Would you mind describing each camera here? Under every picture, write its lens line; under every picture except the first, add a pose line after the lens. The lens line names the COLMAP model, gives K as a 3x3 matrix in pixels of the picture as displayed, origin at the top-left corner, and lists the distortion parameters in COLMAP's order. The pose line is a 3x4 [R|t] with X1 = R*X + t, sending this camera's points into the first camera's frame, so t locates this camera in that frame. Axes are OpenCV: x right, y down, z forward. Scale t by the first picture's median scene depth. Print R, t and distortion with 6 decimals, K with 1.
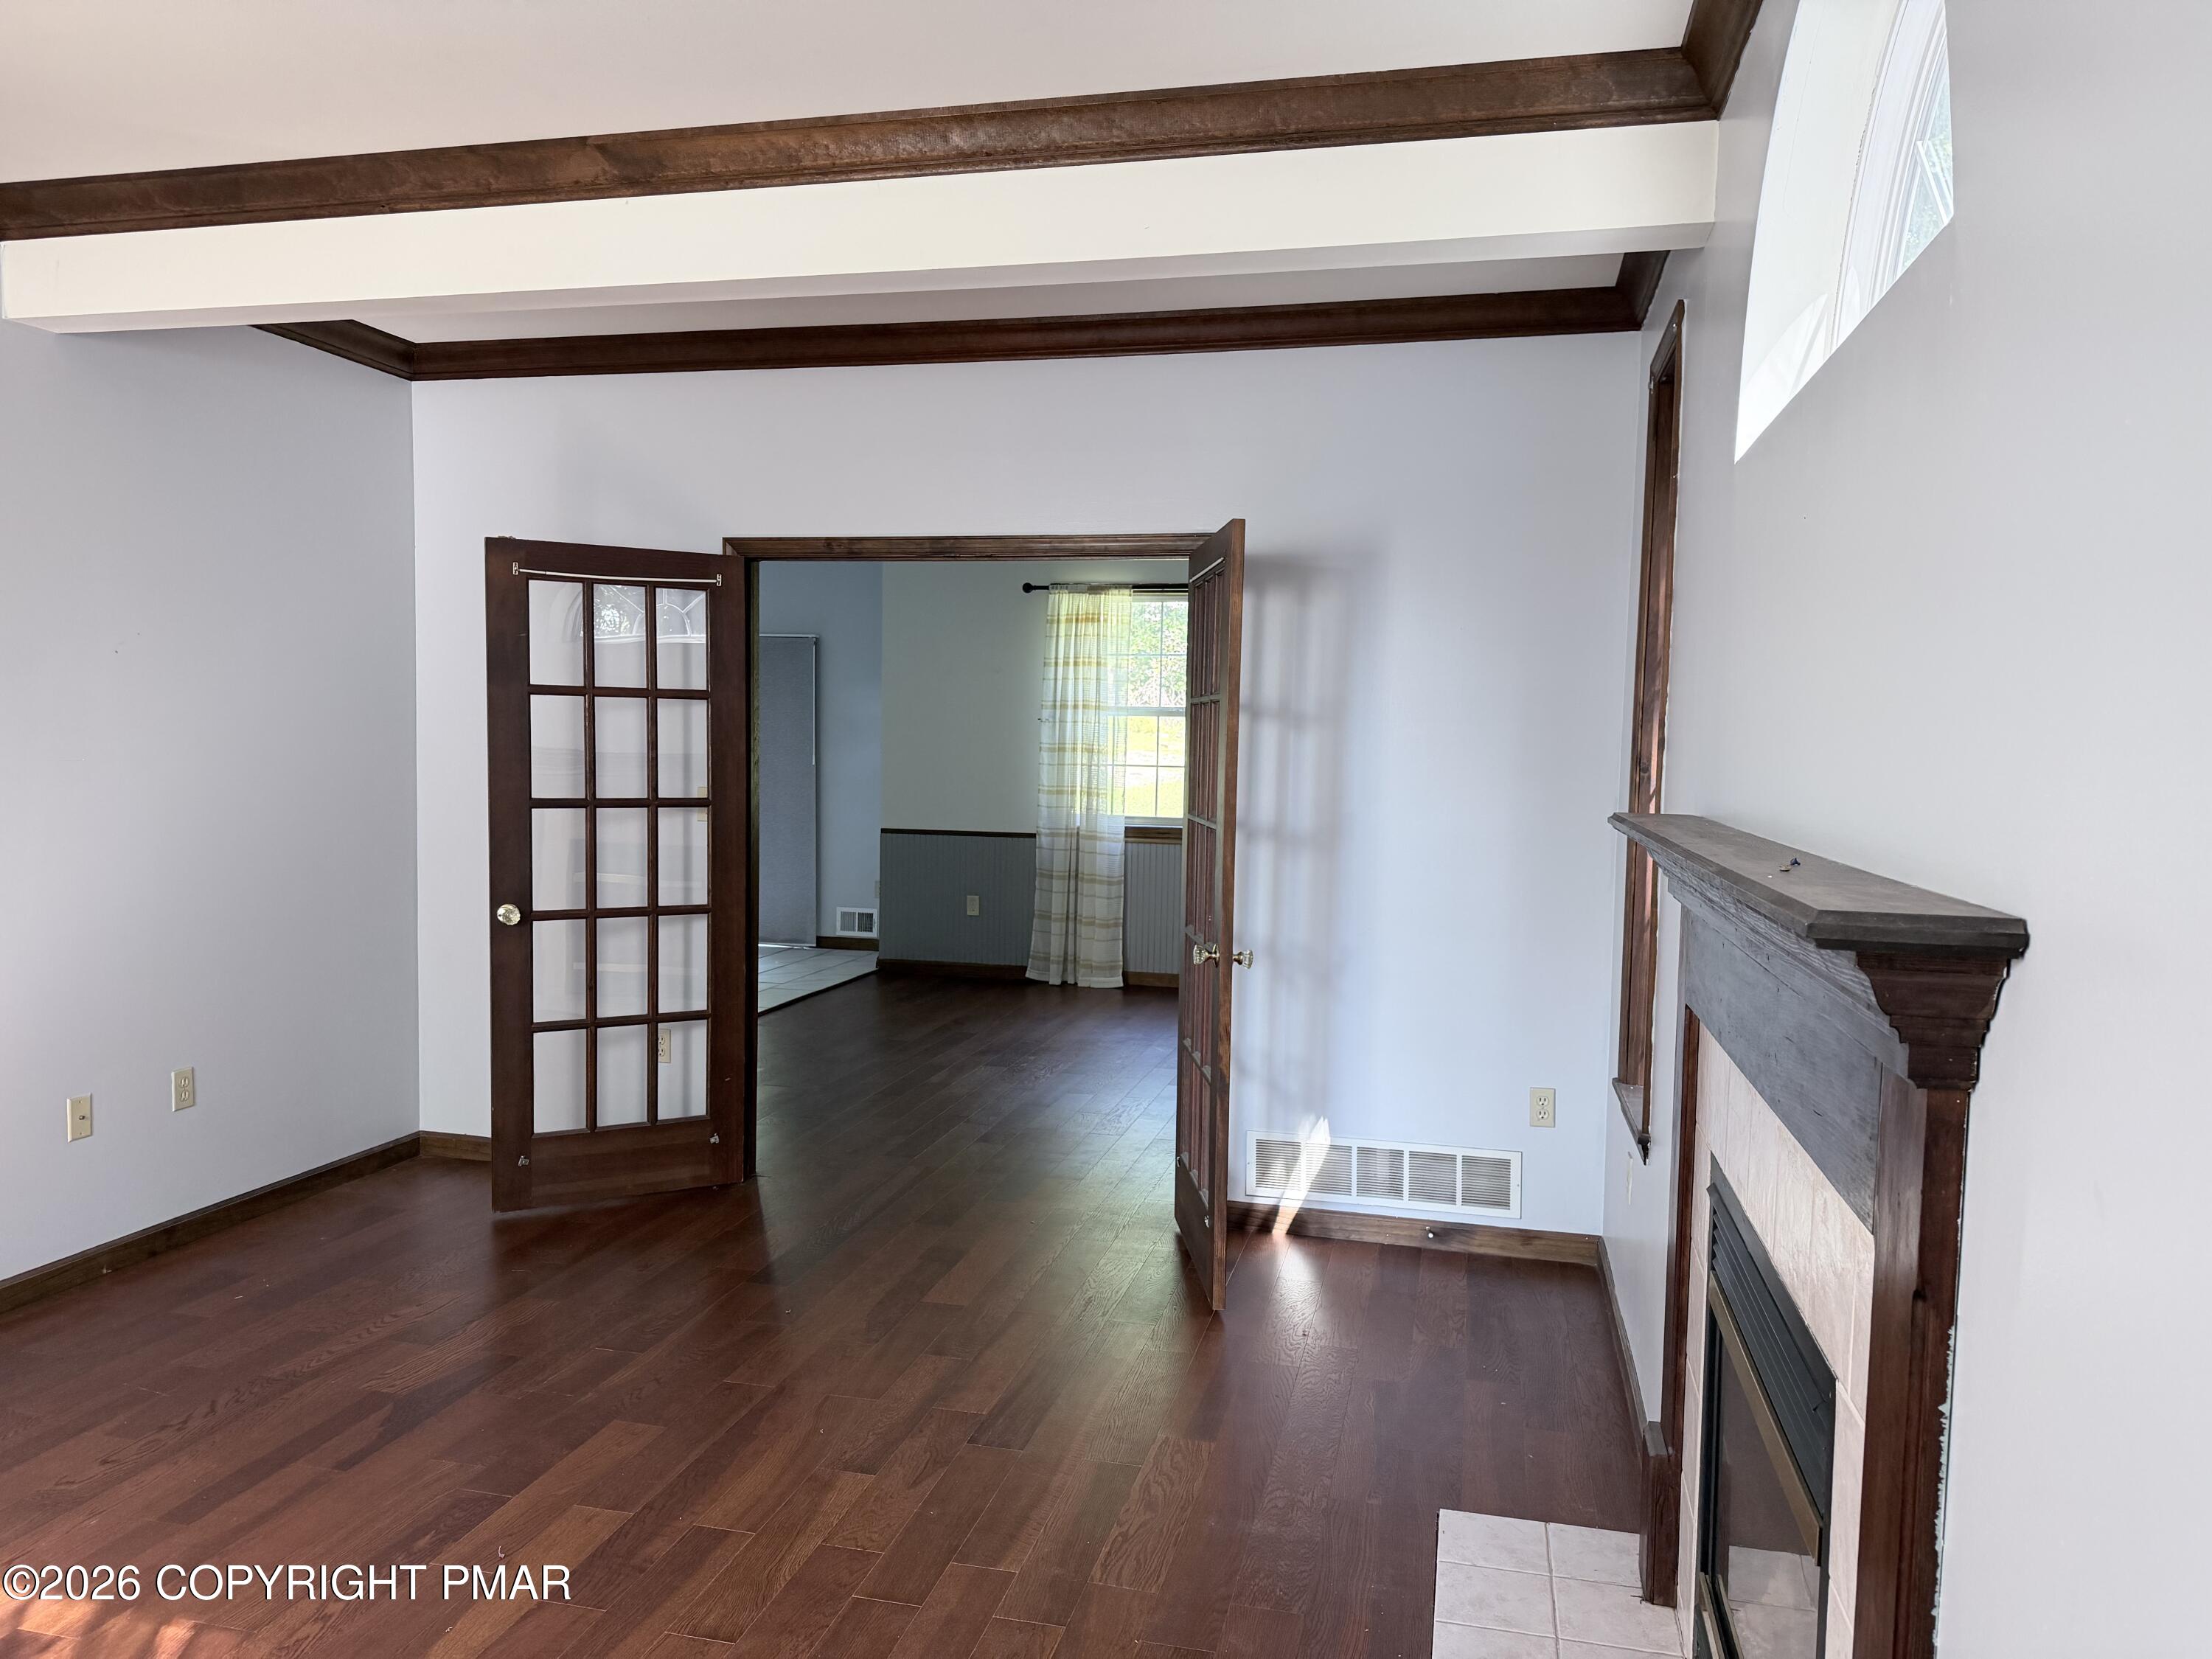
lens RADIAL K [[1539.2, 0, 1104.6], [0, 1539.2, 828.6], [0, 0, 1]] dist [0.076101, -0.057954]
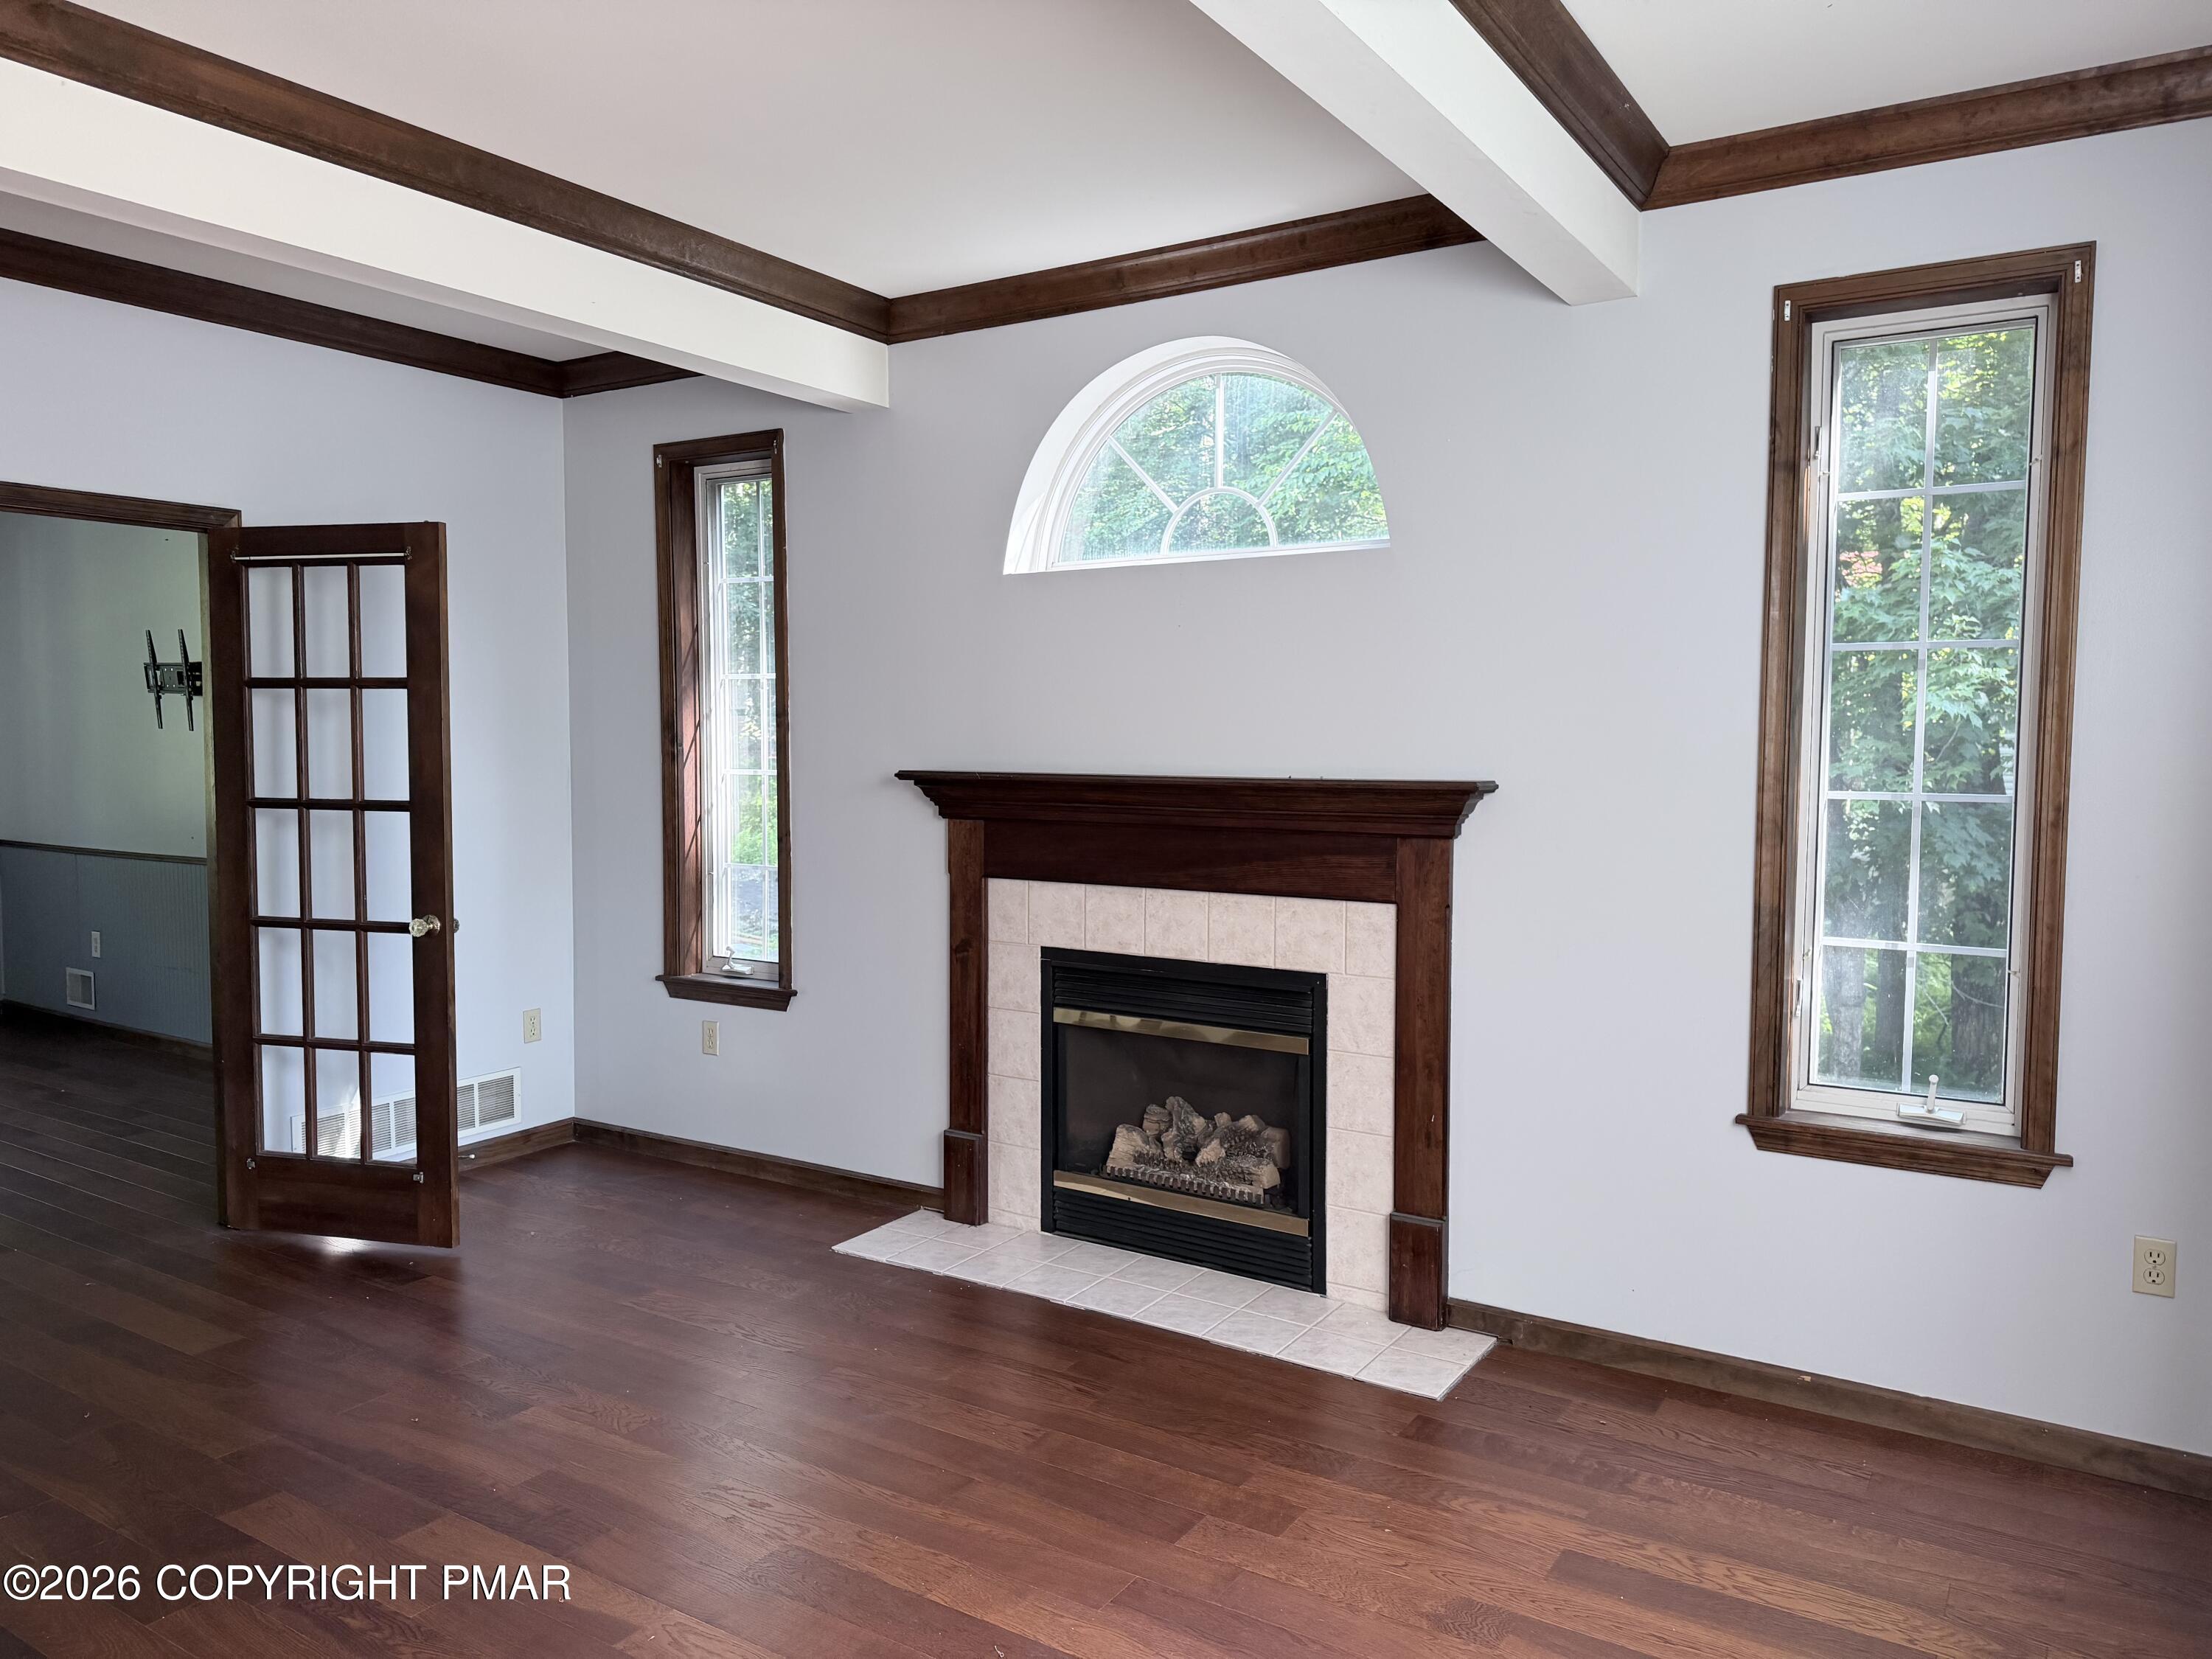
lens RADIAL K [[1539.2, 0, 1116.1], [0, 1539.2, 832.2], [0, 0, 1]] dist [0.076101, -0.057954]
pose [[0.327134, -0.079184, 0.941654, -0.342021], [0.056840, 0.996328, 0.064035, -0.011301], [-0.943267, 0.032575, 0.330434, 0.079901]]
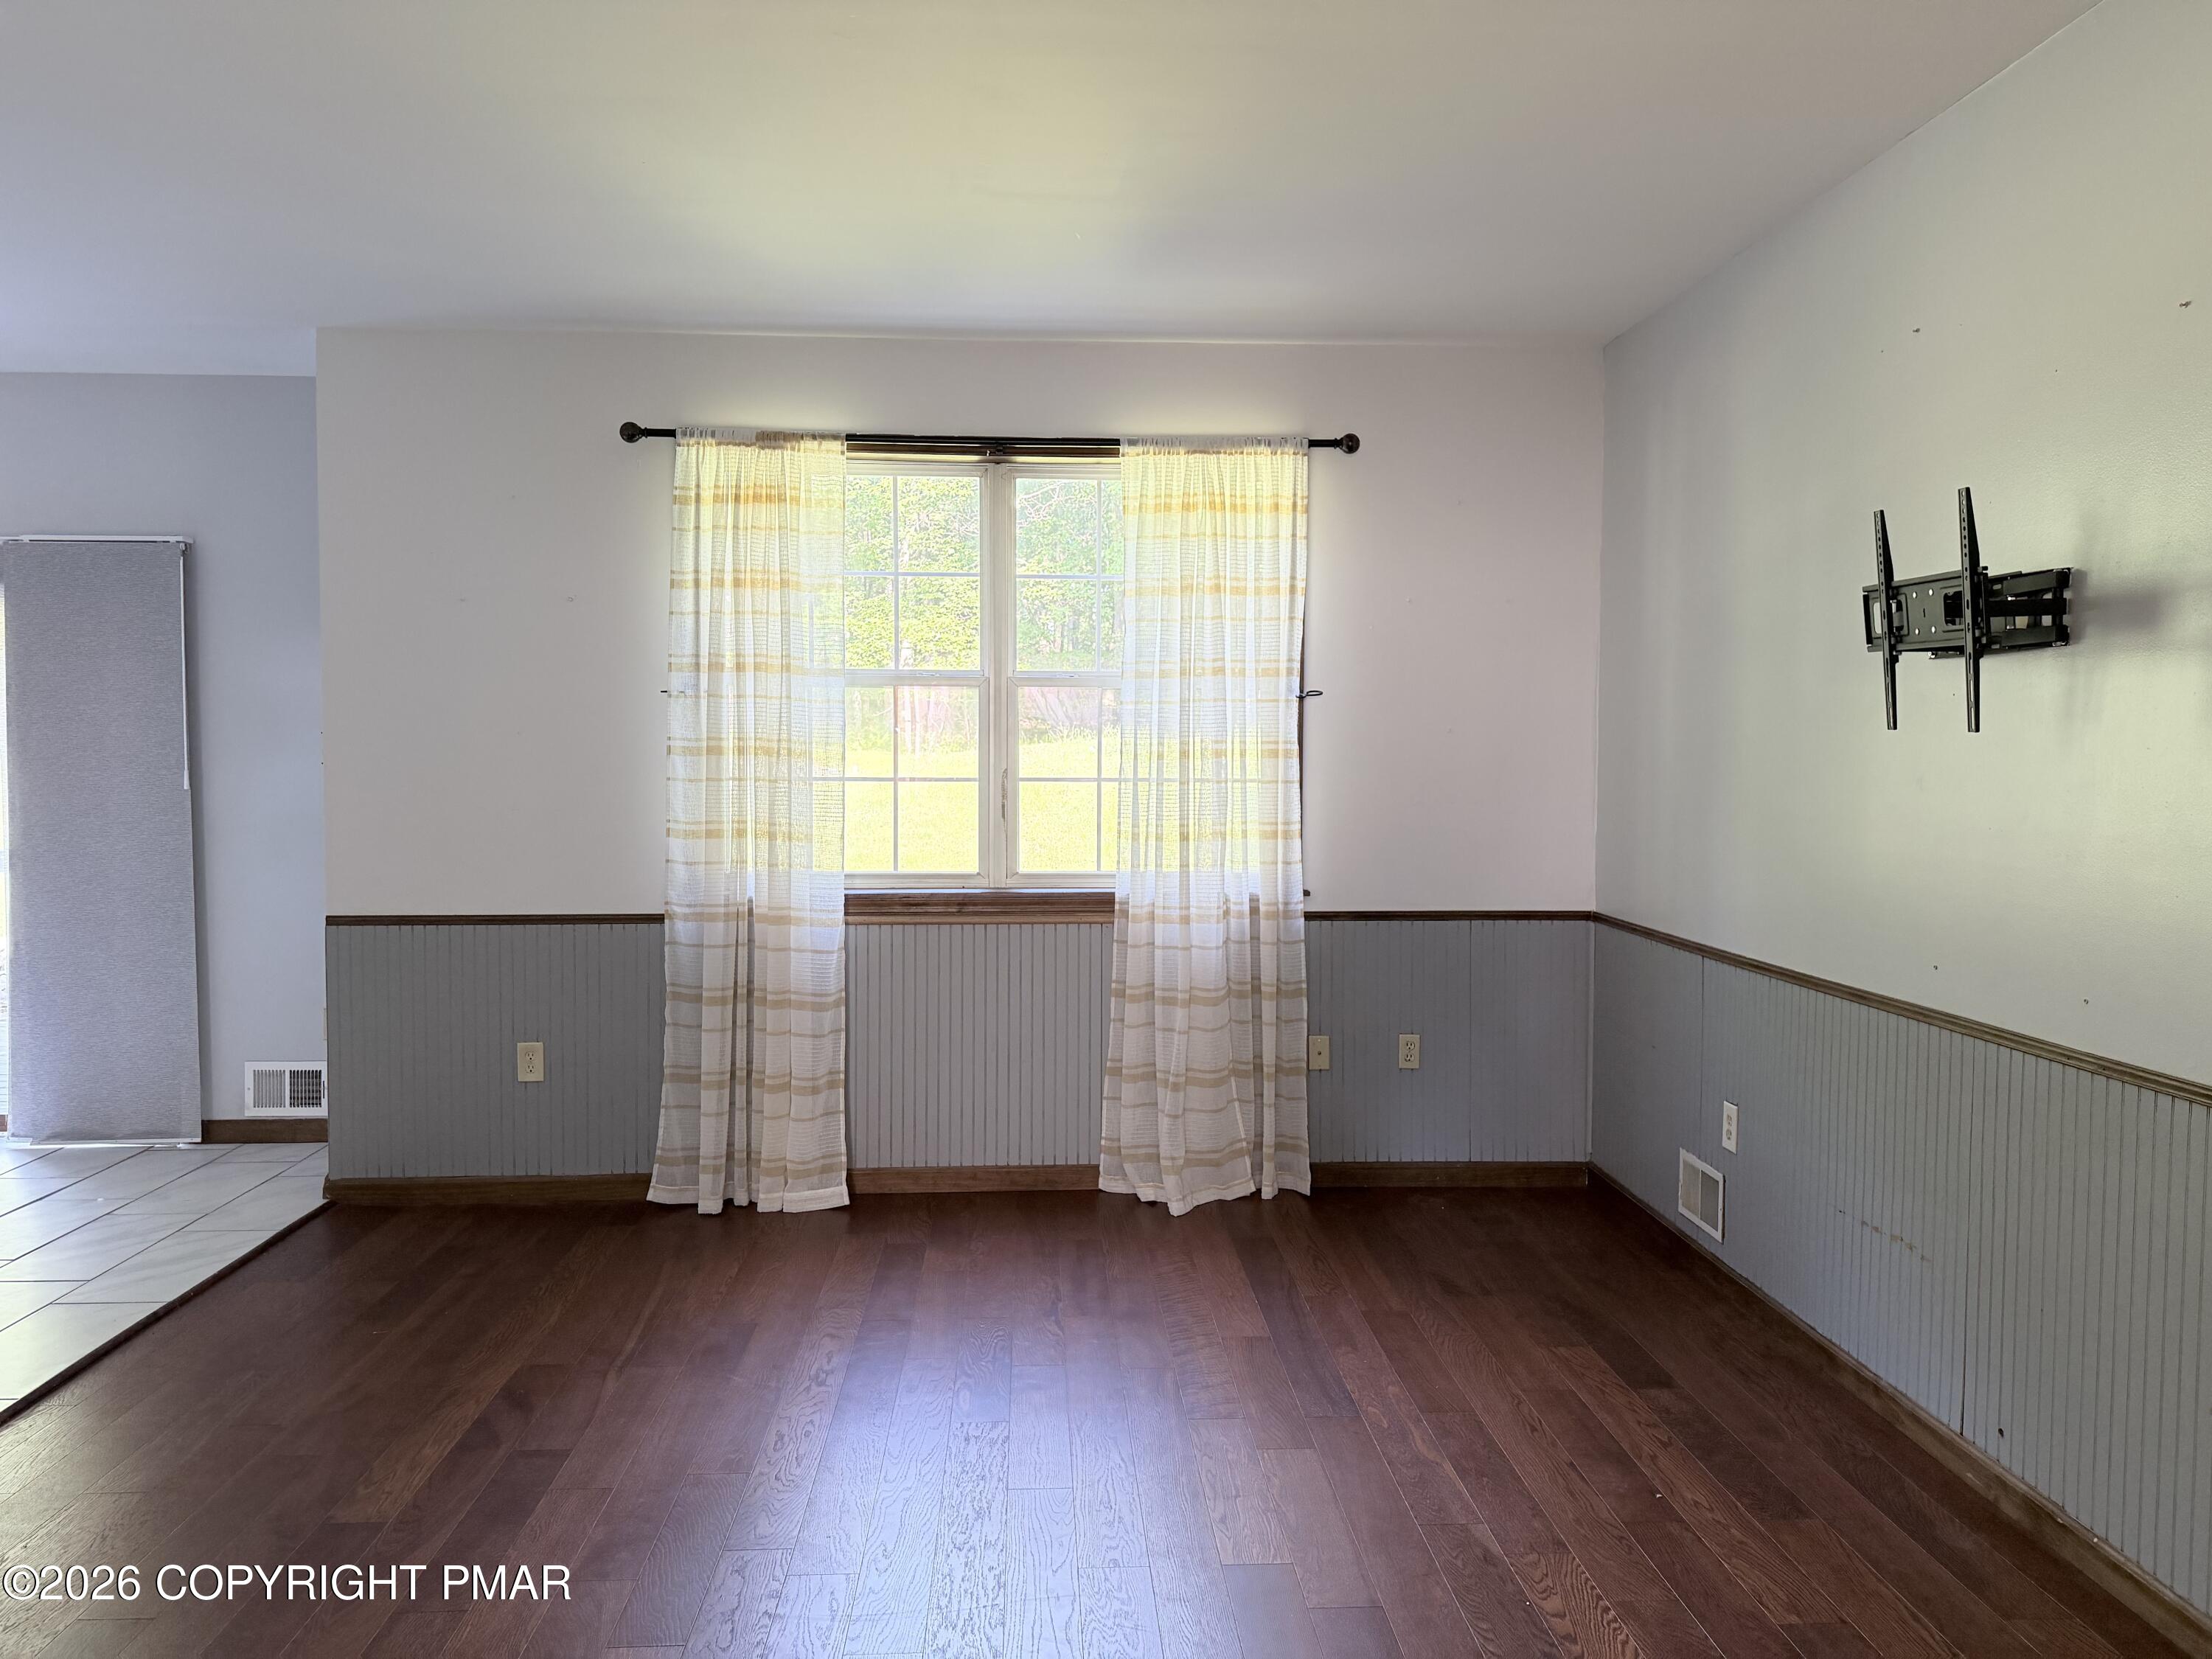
lens RADIAL K [[1539.2, 0, 1118.3], [0, 1539.2, 812.8], [0, 0, 1]] dist [0.076101, -0.057954]
pose [[0.957586, -0.028076, 0.286775, -0.047013], [0.030695, 0.999518, -0.004639, -0.024163], [-0.286507, 0.013245, 0.957987, 0.468523]]
